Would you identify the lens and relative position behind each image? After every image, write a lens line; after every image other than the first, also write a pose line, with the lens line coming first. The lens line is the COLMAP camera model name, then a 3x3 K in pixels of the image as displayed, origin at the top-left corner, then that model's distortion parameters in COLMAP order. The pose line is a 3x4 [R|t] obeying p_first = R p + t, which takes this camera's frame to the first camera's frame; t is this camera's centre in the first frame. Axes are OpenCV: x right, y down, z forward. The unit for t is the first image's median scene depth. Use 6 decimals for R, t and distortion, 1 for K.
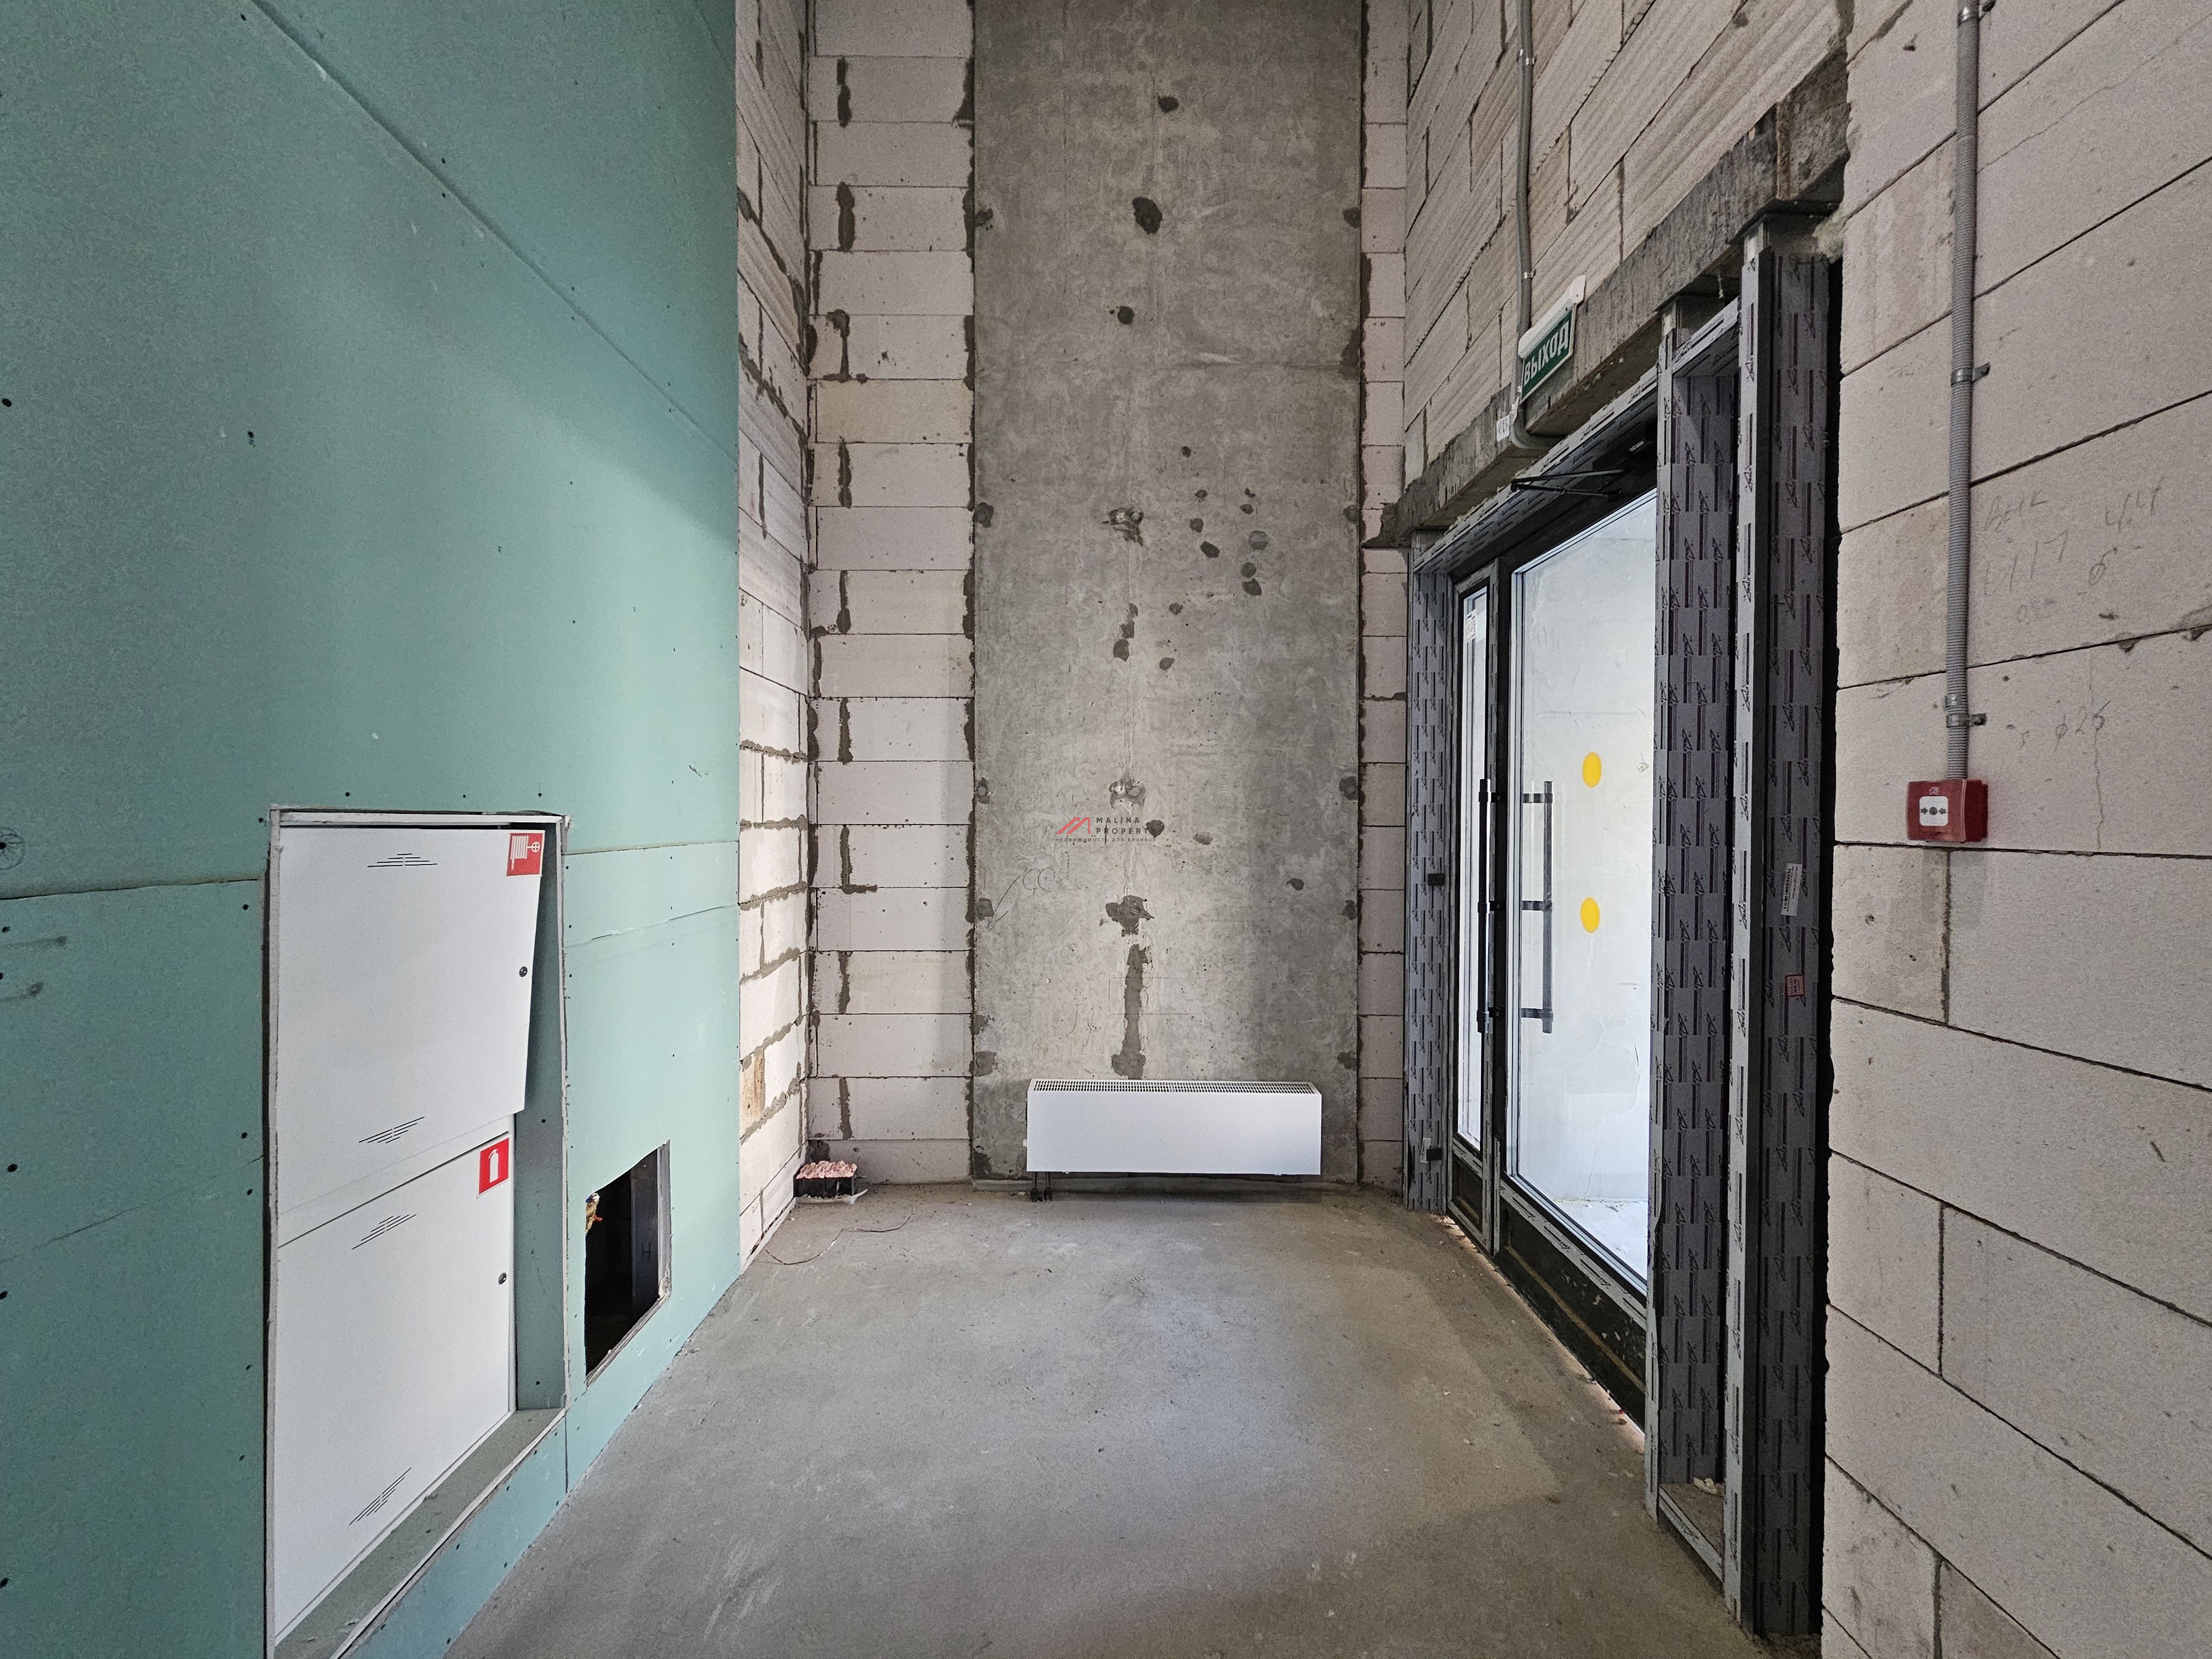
lens RADIAL K [[892.9, 0, 1107.1], [0, 892.9, 826.9], [0, 0, 1]] dist [-0.001345, -0.000289]
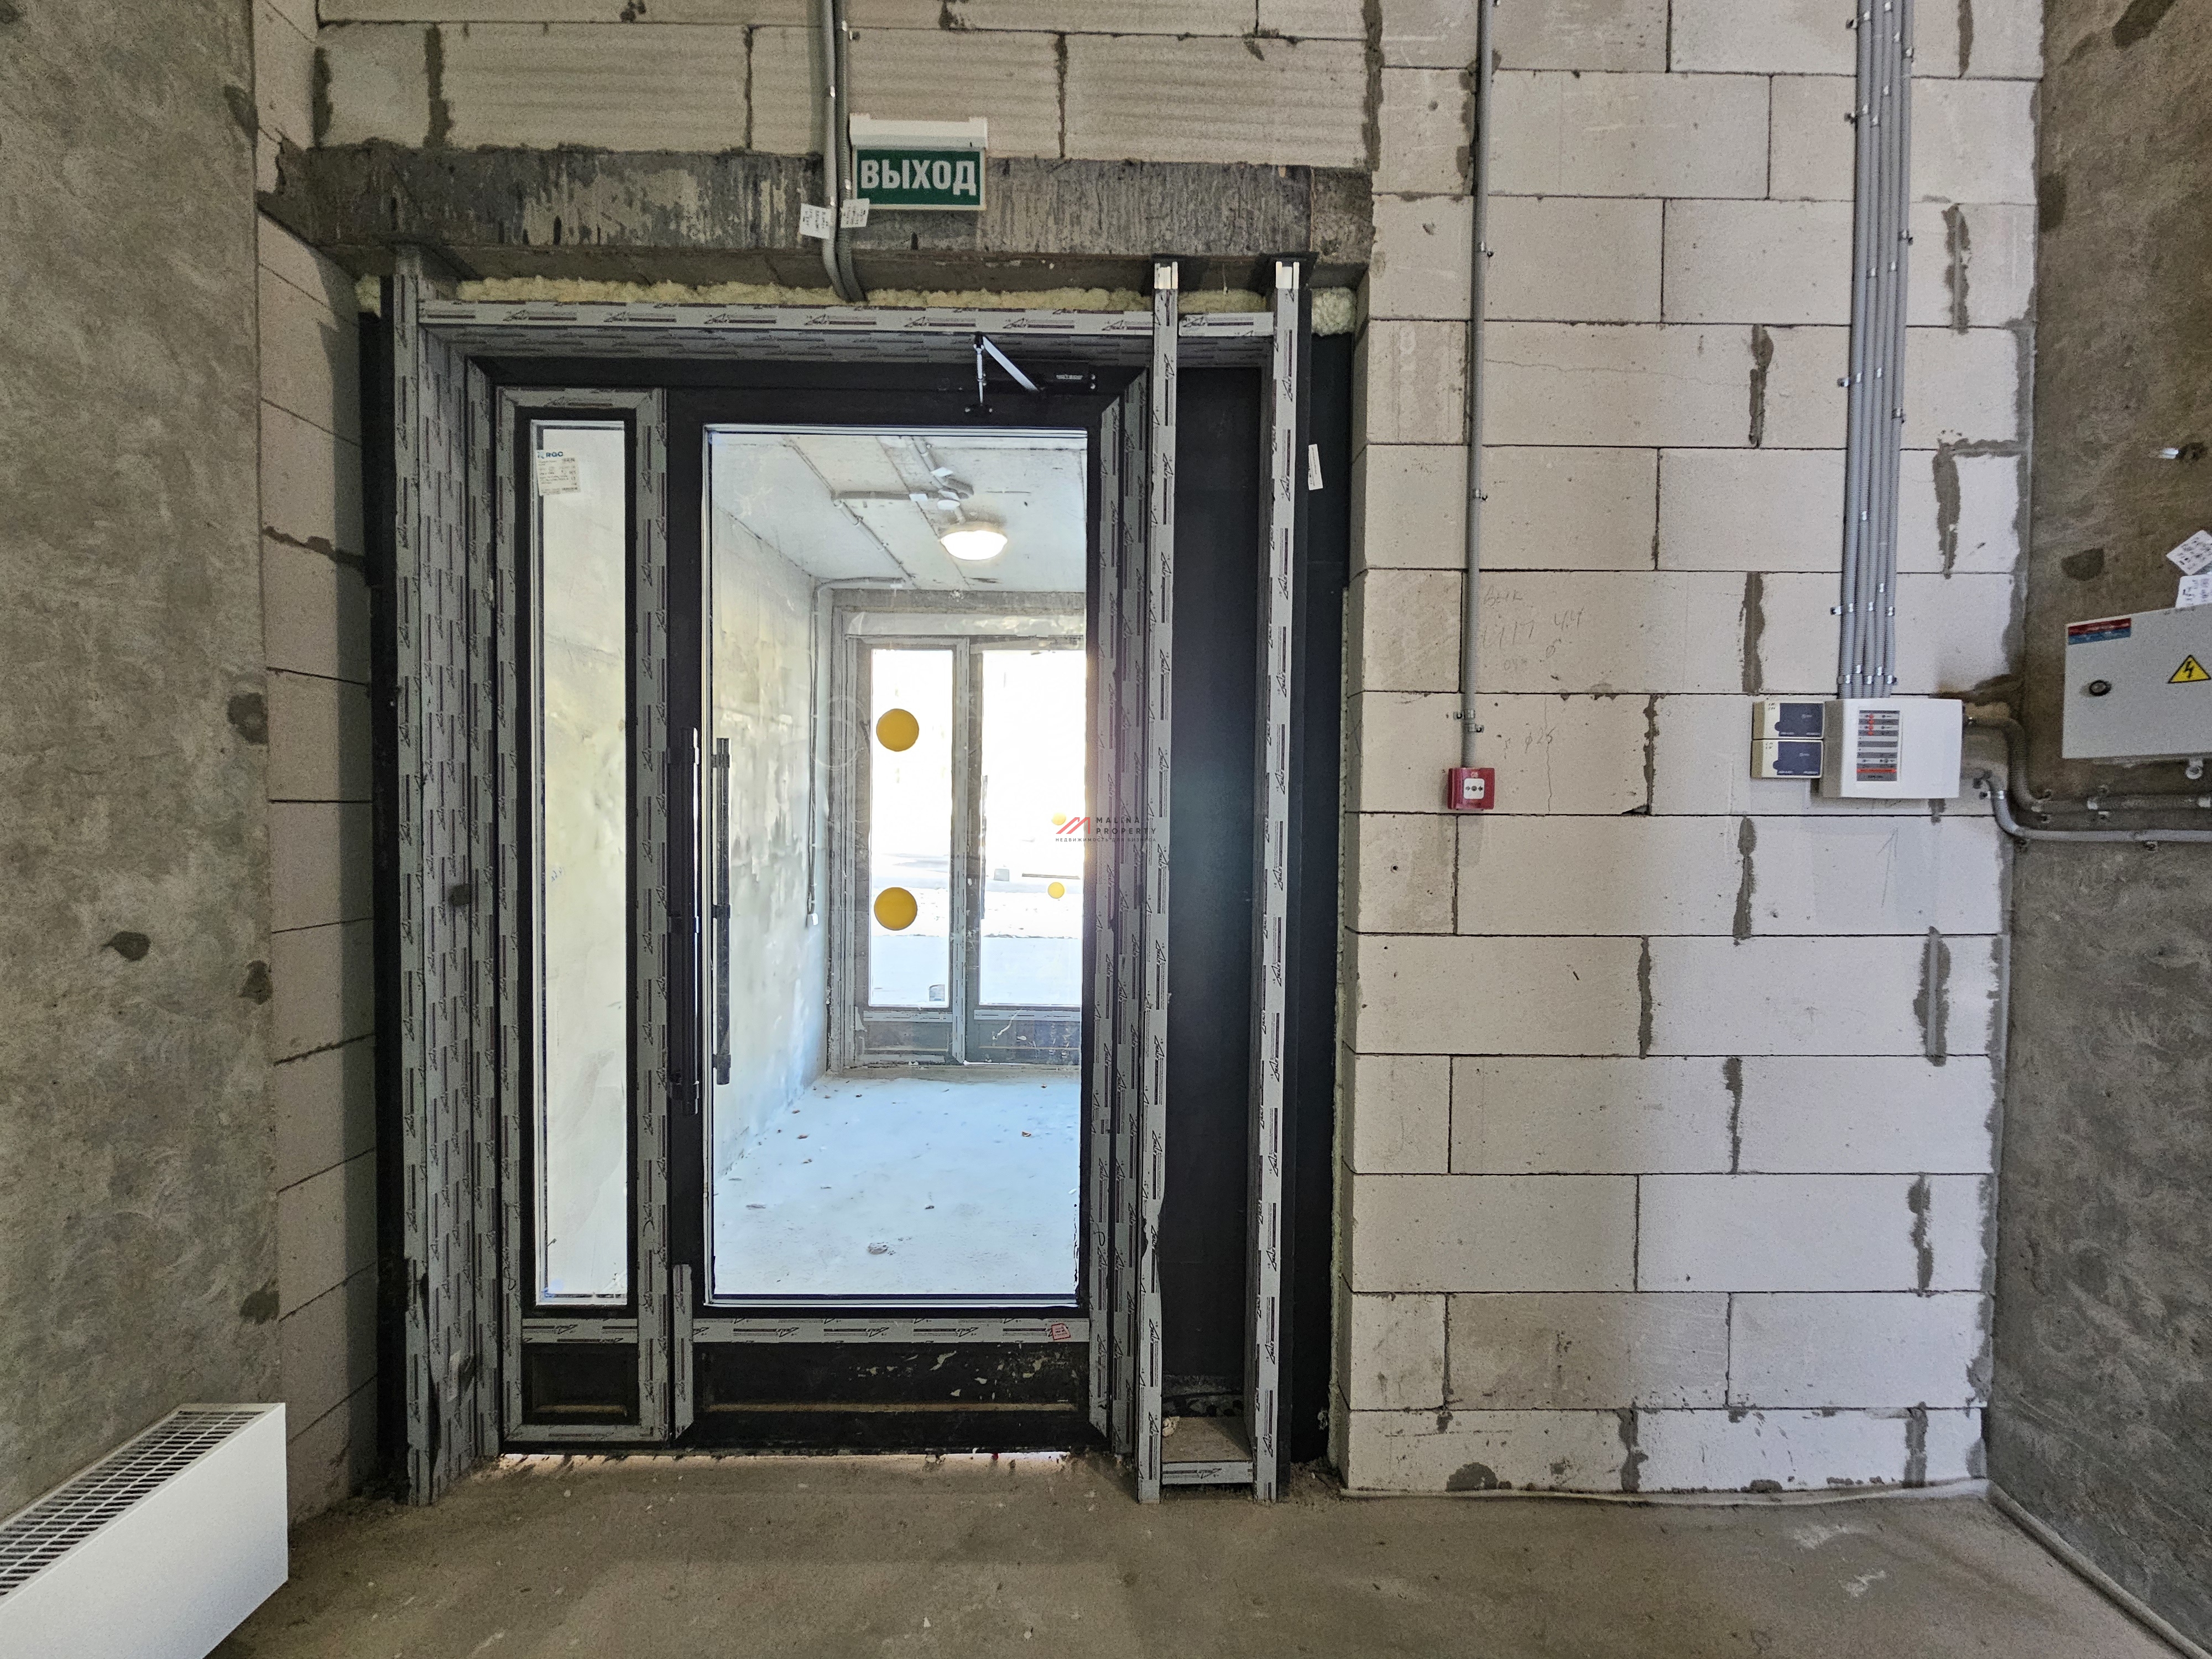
lens RADIAL K [[892.9, 0, 1110.7], [0, 892.9, 826.0], [0, 0, 1]] dist [-0.001345, -0.000289]
pose [[0.000926, -0.030987, 0.999519, -0.227489], [0.002507, 0.999517, 0.030985, -0.001439], [-0.999996, 0.002477, 0.001003, 0.680170]]
